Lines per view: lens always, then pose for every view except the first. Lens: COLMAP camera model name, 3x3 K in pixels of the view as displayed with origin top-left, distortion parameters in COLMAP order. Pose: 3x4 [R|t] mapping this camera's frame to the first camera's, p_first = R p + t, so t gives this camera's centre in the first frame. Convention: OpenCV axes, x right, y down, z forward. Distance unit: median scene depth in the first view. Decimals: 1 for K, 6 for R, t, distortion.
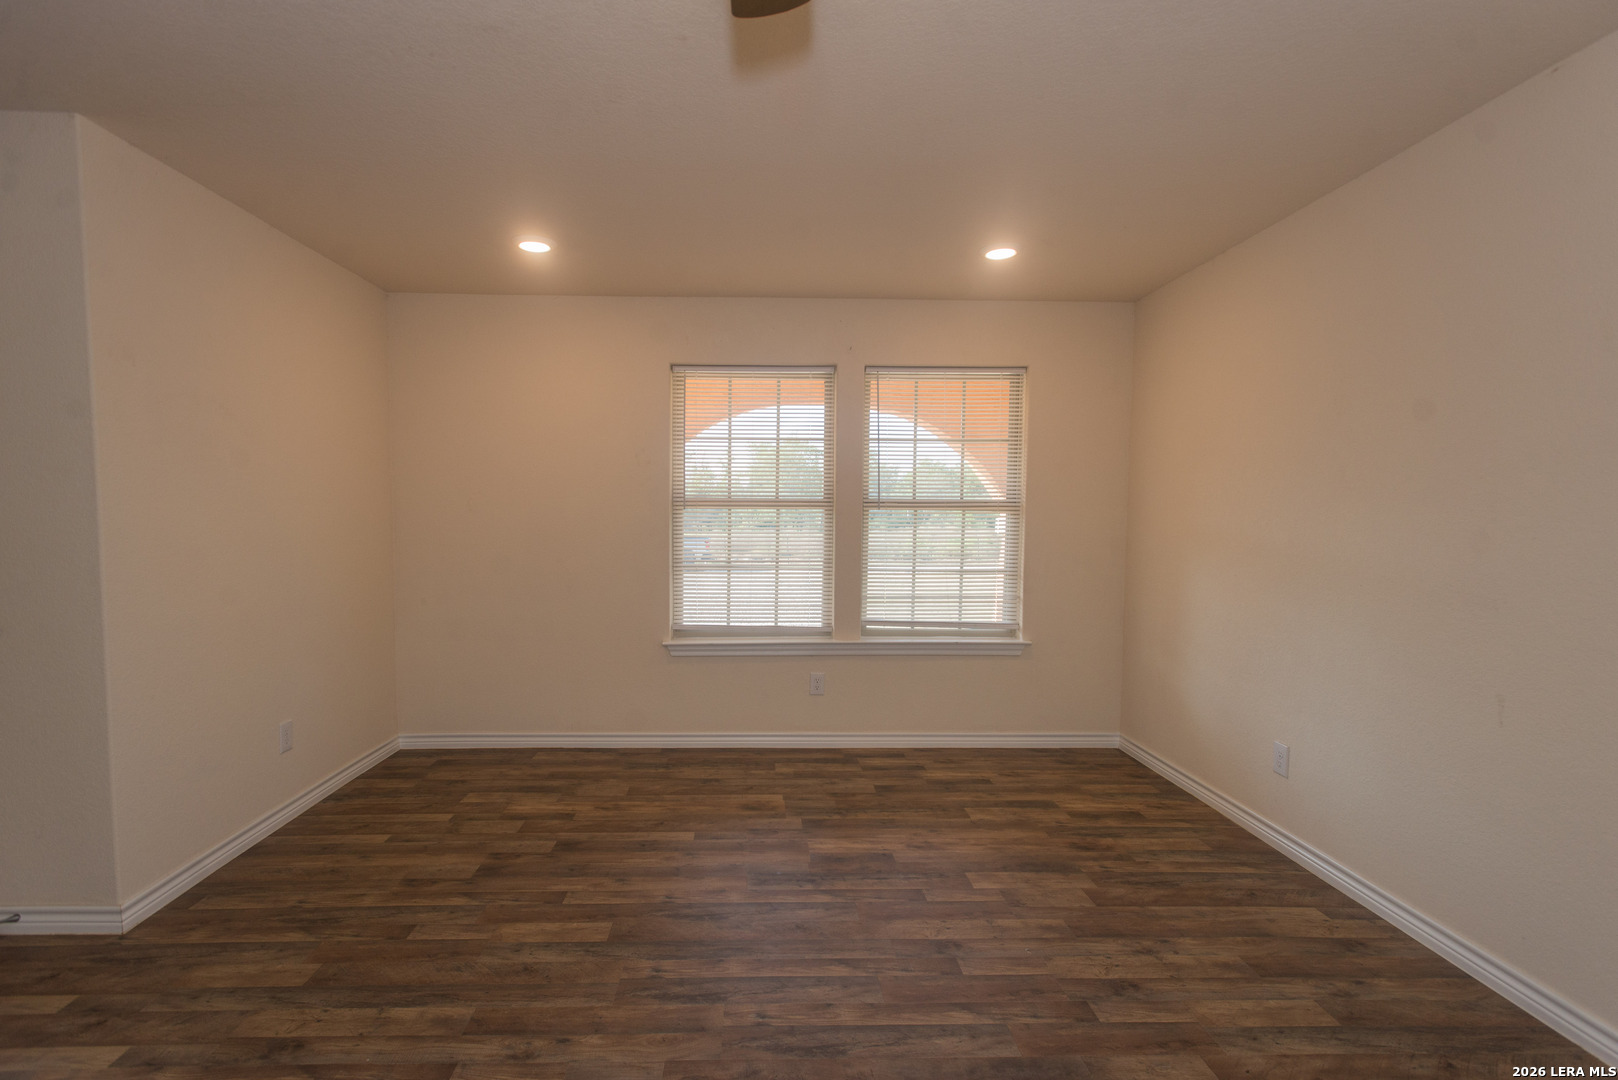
lens RADIAL K [[769.6, 0, 798.2], [0, 769.6, 535.6], [0, 0, 1]] dist [0.006274, -0.000102]
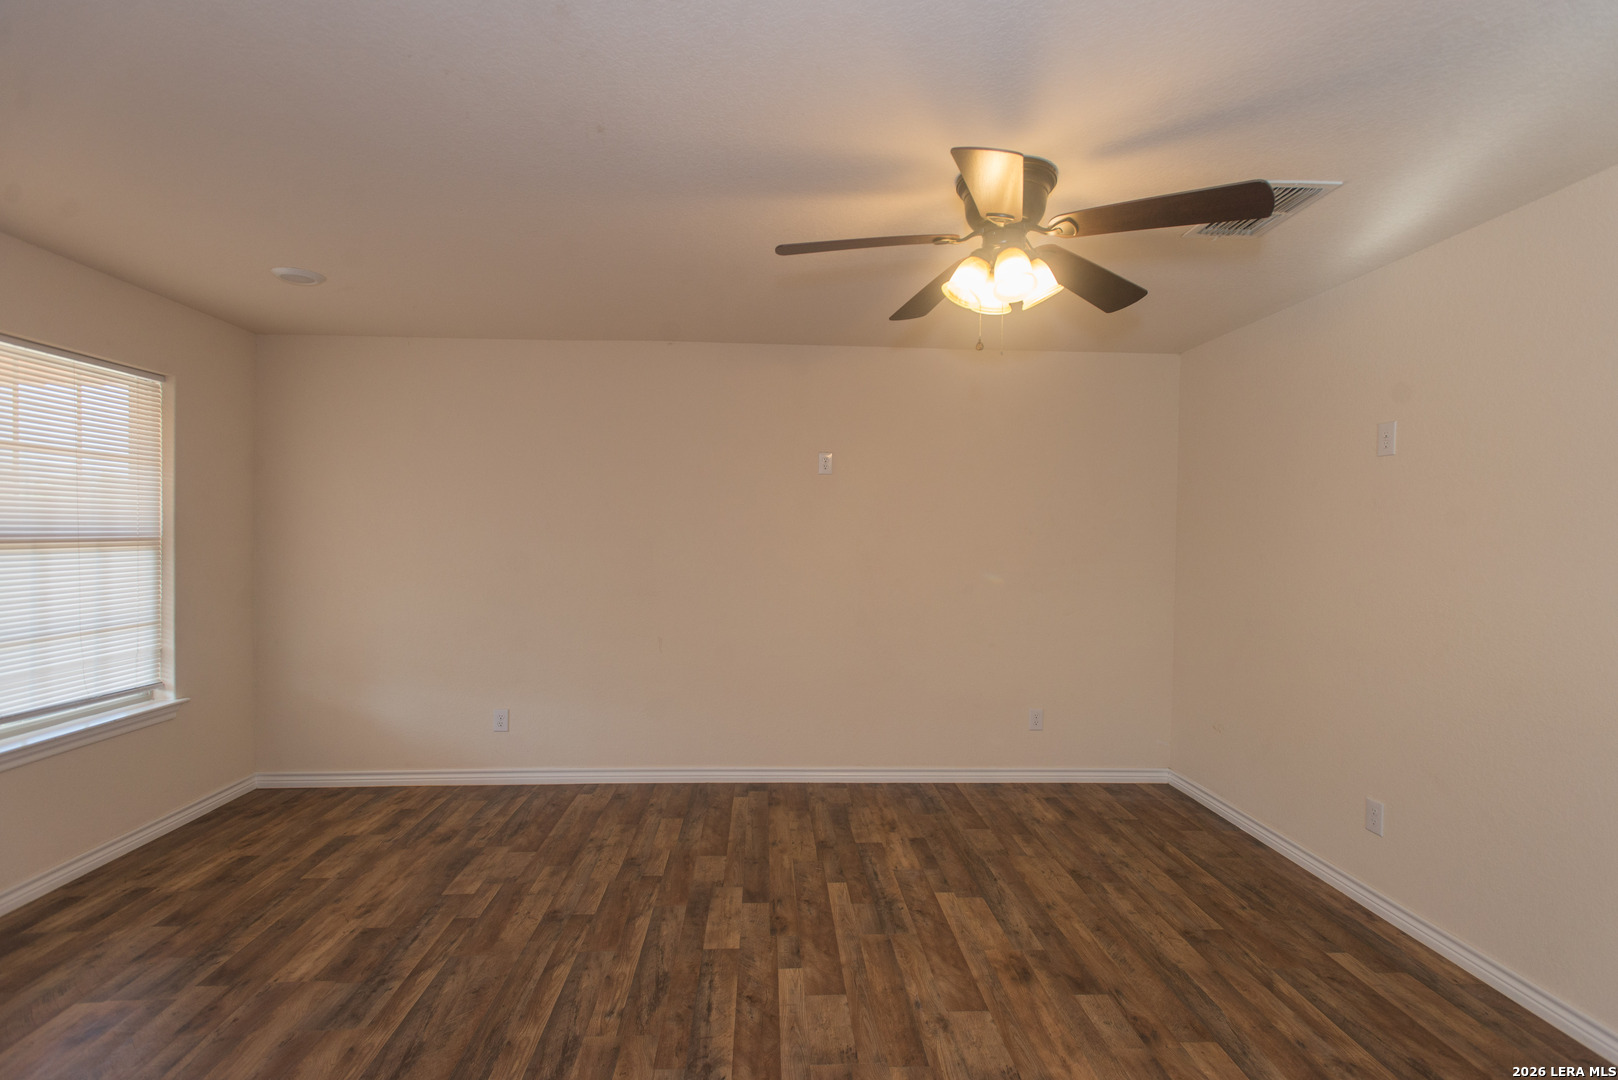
lens RADIAL K [[709.6, 0, 794.0], [0, 709.6, 537.7], [0, 0, 1]] dist [-0.002841, -0.000768]
pose [[0.017866, -0.011648, 0.999773, -0.725479], [0.024697, 0.999632, 0.011205, -0.051658], [-0.999535, 0.024491, 0.018148, 0.472683]]
